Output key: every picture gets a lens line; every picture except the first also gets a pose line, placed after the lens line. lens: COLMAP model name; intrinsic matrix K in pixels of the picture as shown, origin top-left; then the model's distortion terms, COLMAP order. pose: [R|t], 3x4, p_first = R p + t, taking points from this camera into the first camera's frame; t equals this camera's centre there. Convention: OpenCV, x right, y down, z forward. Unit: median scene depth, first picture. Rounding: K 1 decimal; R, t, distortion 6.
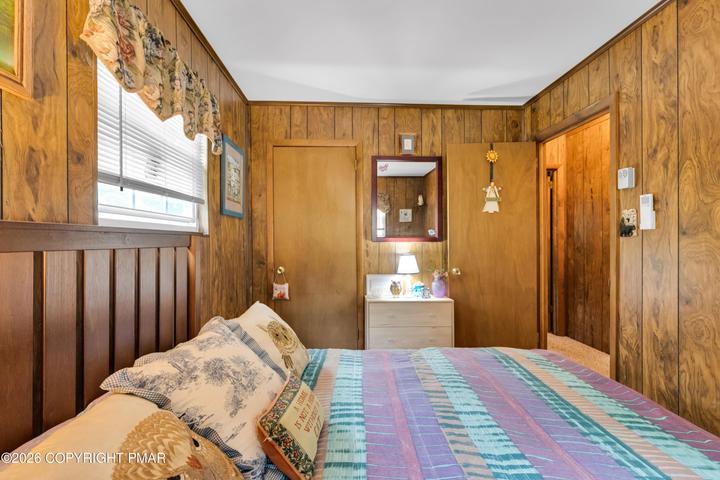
lens RADIAL K [[306.2, 0, 356.0], [0, 306.2, 240.1], [0, 0, 1]] dist [0.001380, -0.001123]
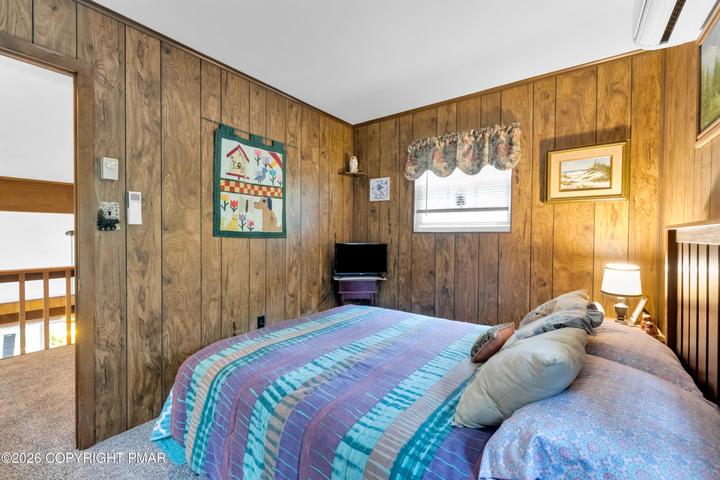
lens RADIAL K [[306.2, 0, 352.8], [0, 306.2, 239.1], [0, 0, 1]] dist [0.001380, -0.001123]
pose [[-0.774004, -0.009248, 0.633114, -0.344510], [-0.003449, 0.999940, 0.010390, 0.002880], [-0.633172, 0.005859, -0.773989, 1.447263]]
